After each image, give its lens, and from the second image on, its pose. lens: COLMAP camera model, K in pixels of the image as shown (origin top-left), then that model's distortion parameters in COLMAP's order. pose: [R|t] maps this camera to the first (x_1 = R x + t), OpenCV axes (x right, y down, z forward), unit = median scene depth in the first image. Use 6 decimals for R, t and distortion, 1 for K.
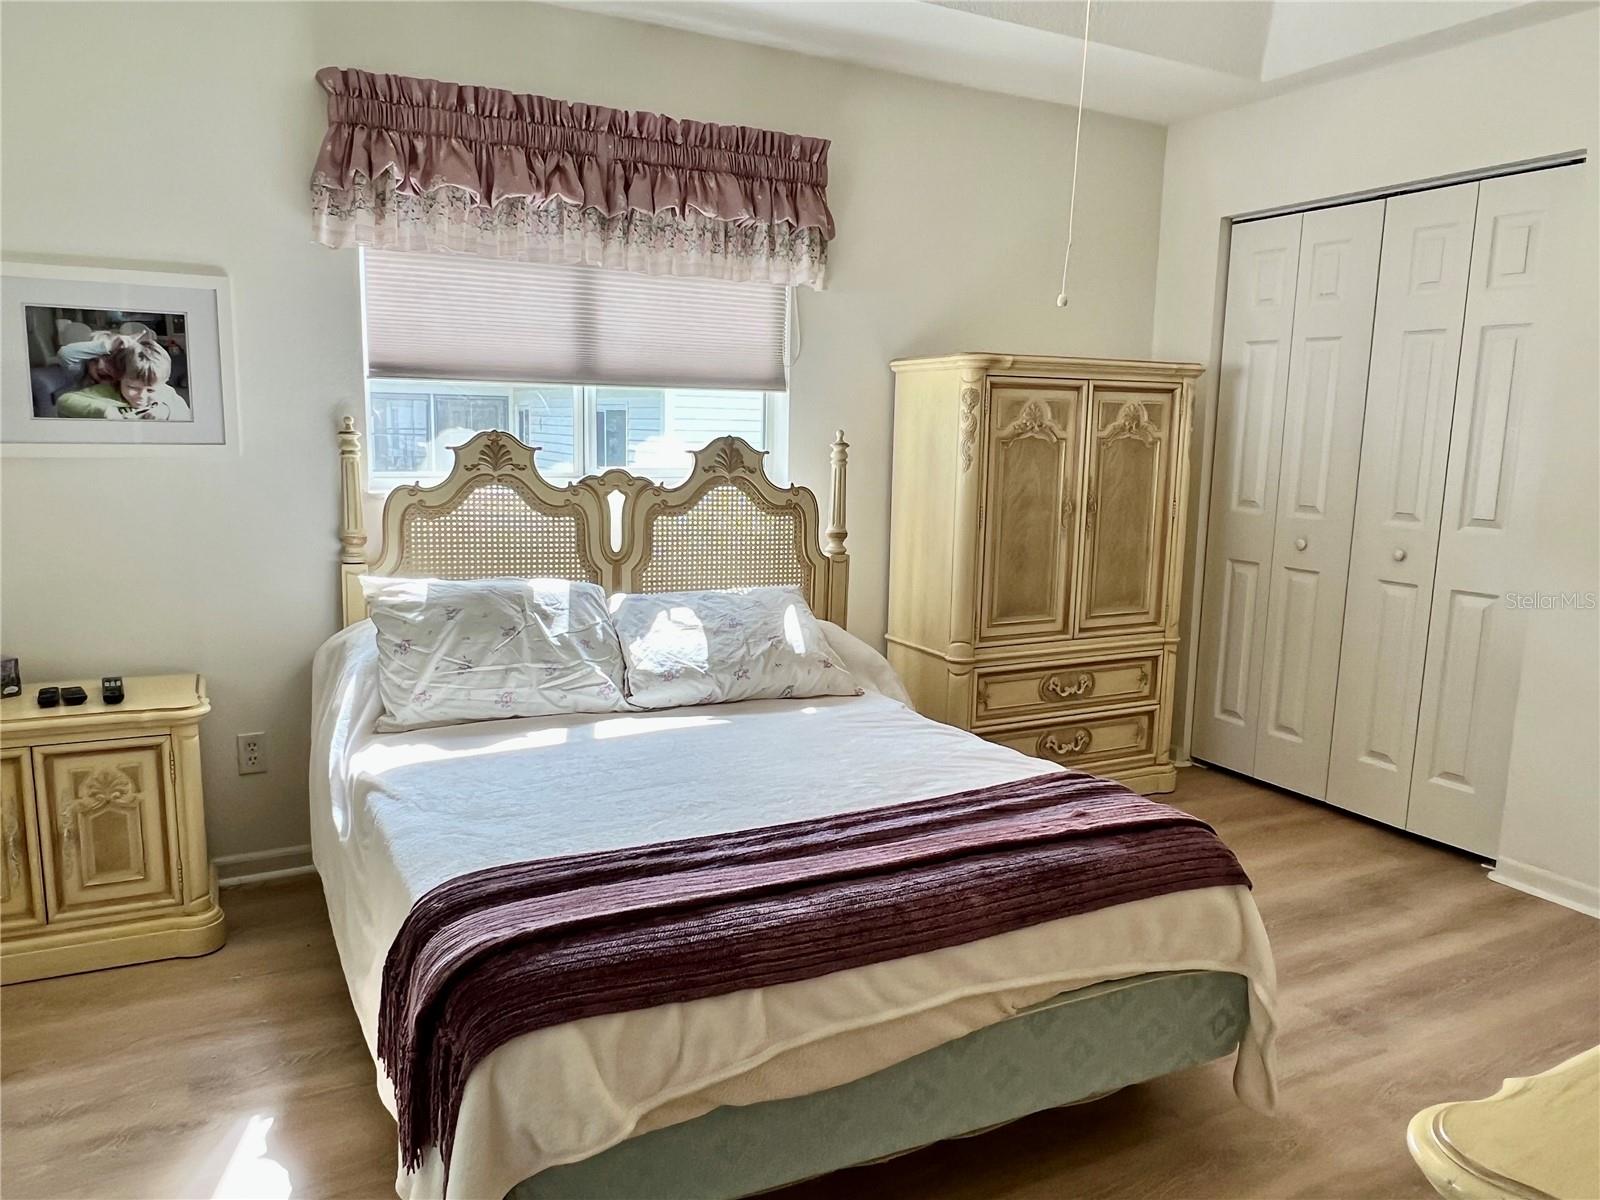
lens RADIAL K [[1135.7, 0, 802.3], [0, 1135.7, 611.3], [0, 0, 1]] dist [-0.000550, 0.005018]
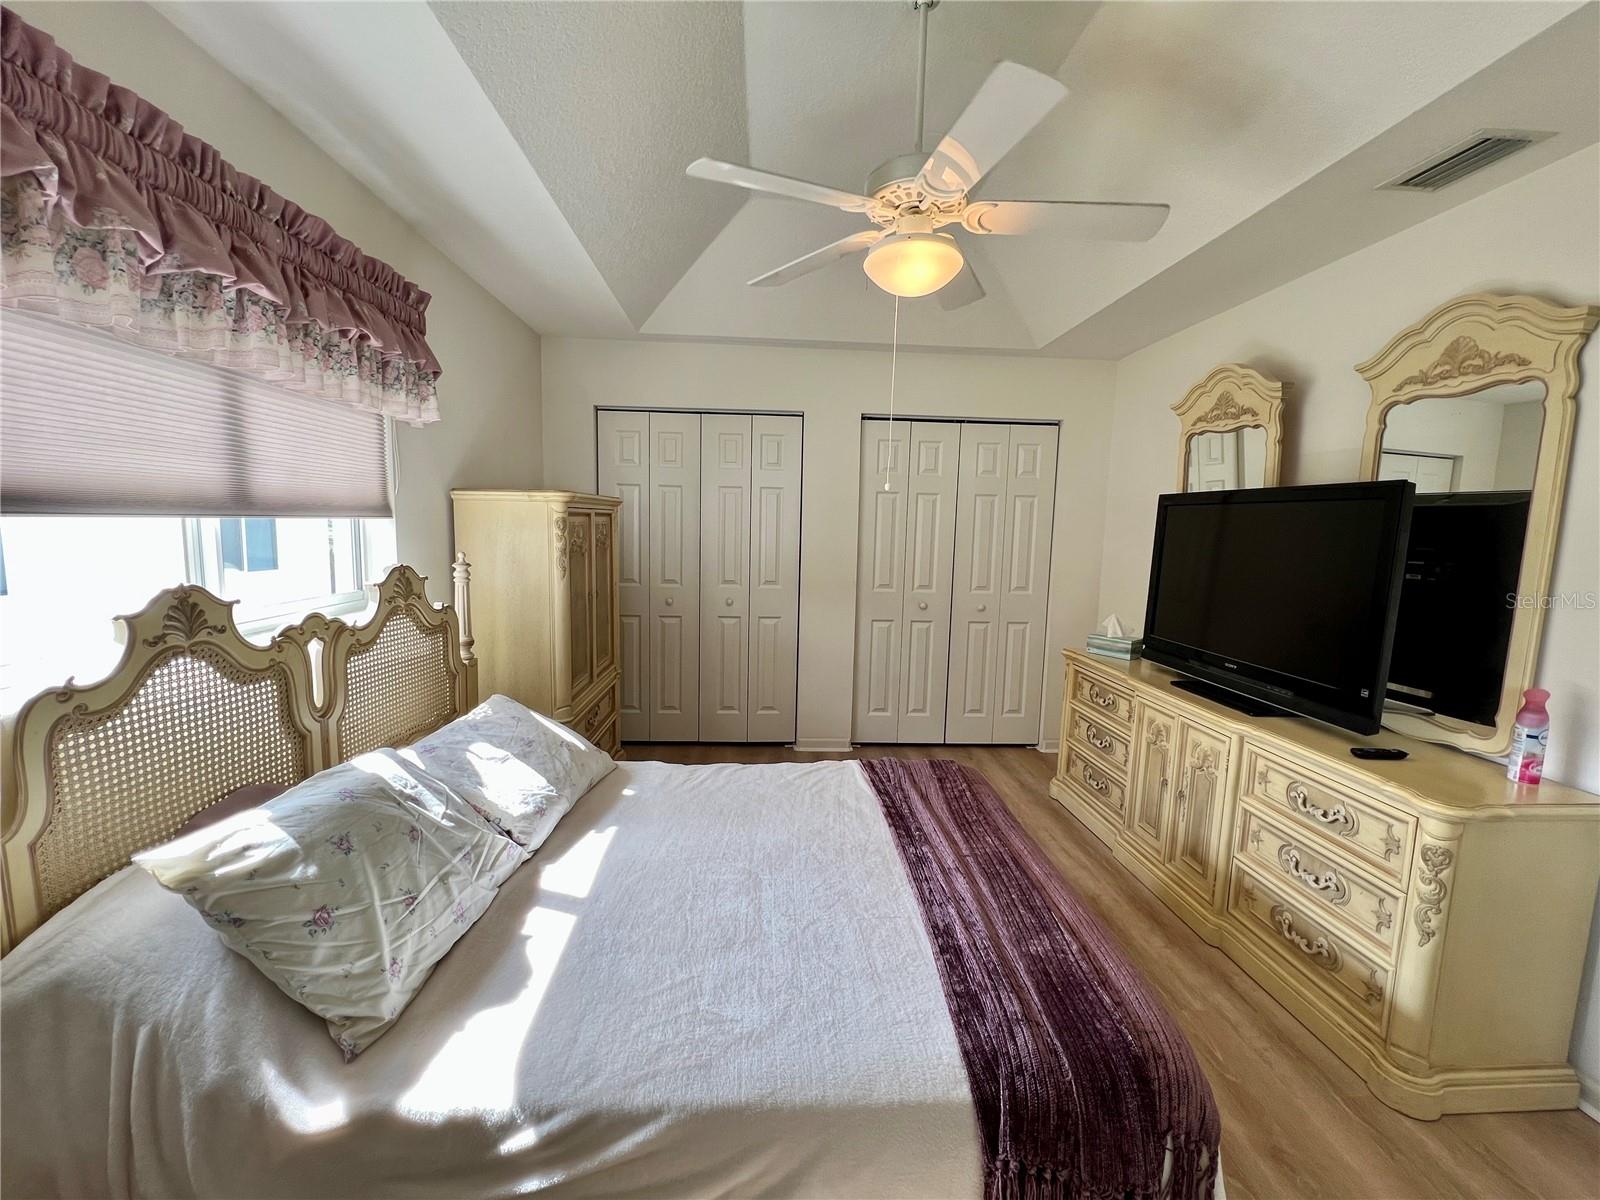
lens RADIAL K [[658.9, 0, 799.3], [0, 658.9, 595.2], [0, 0, 1]] dist [-0.003196, -0.000075]
pose [[0.426260, -0.109653, 0.897930, -0.459102], [0.135039, 0.989217, 0.056695, -0.118544], [-0.894464, 0.097089, 0.436471, 0.449298]]
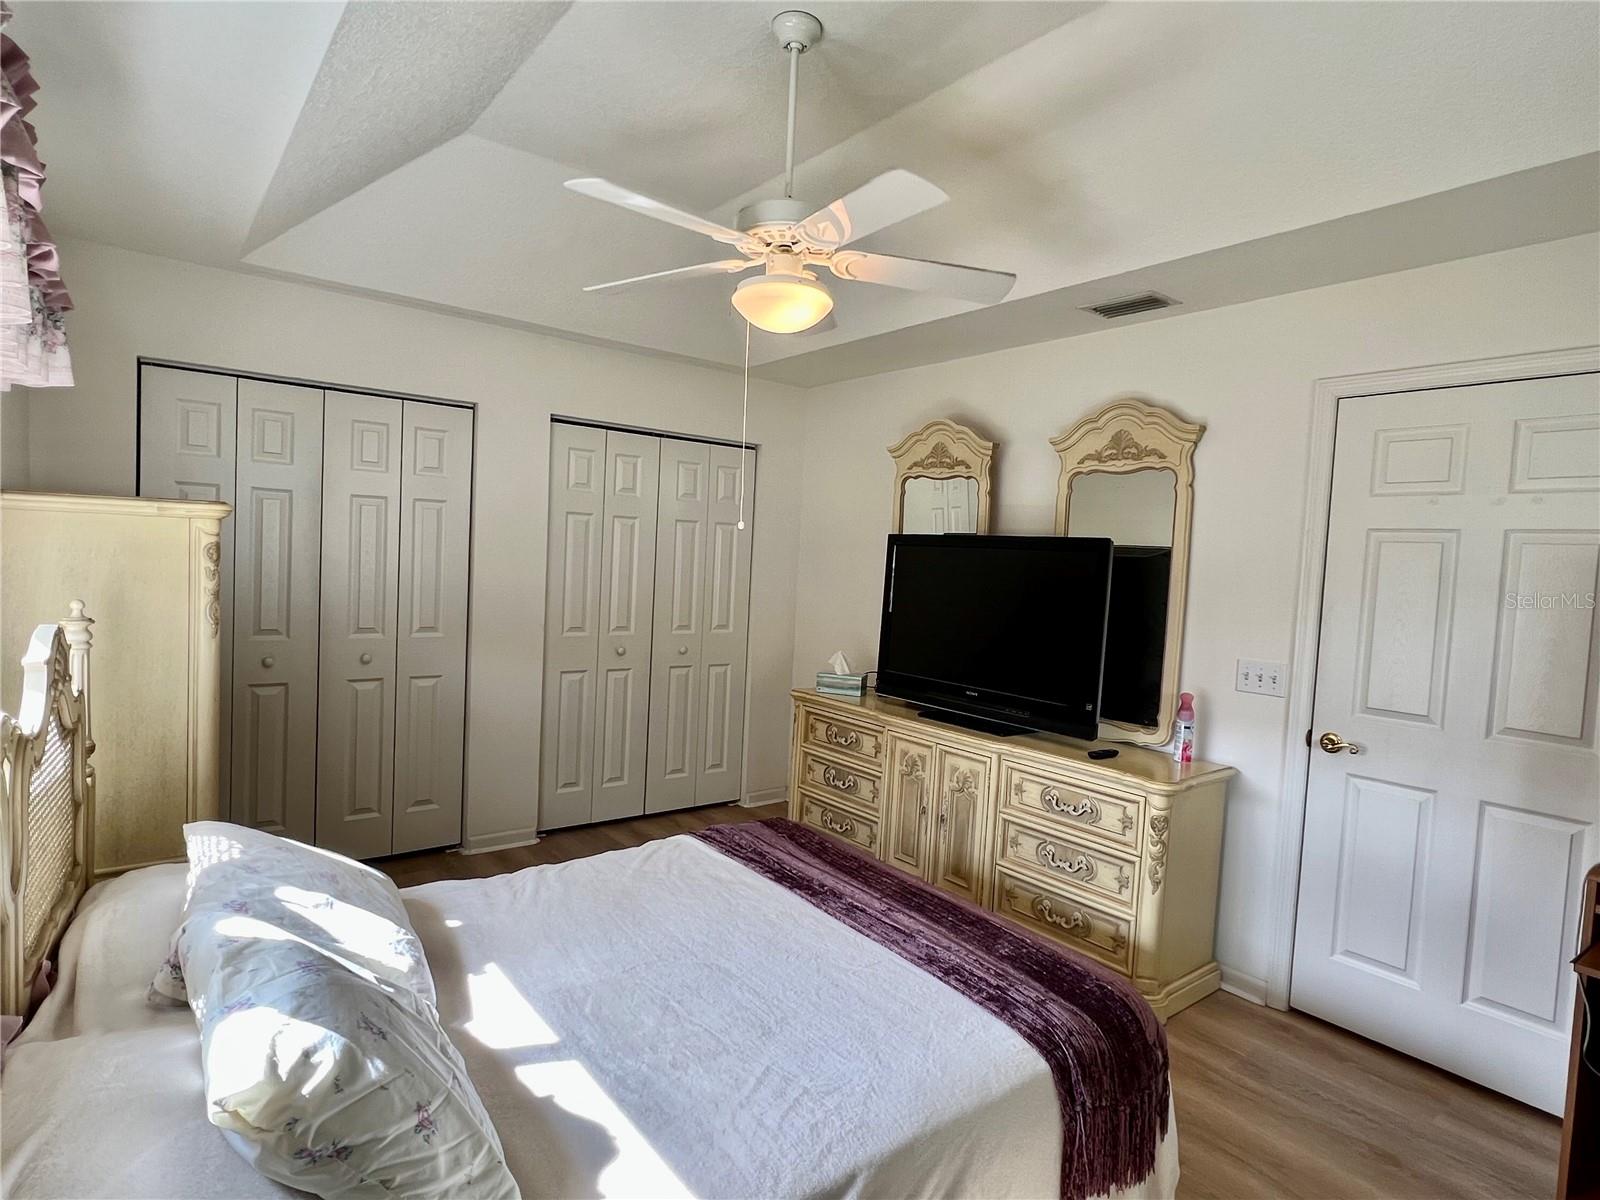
lens RADIAL K [[855.9, 0, 793.5], [0, 855.9, 596.7], [0, 0, 1]] dist [0.000467, -0.002125]
pose [[-0.159161, -0.076258, 0.984303, -0.600213], [0.110703, 0.989346, 0.094549, -0.177538], [-0.981026, 0.124014, -0.149024, 0.707855]]
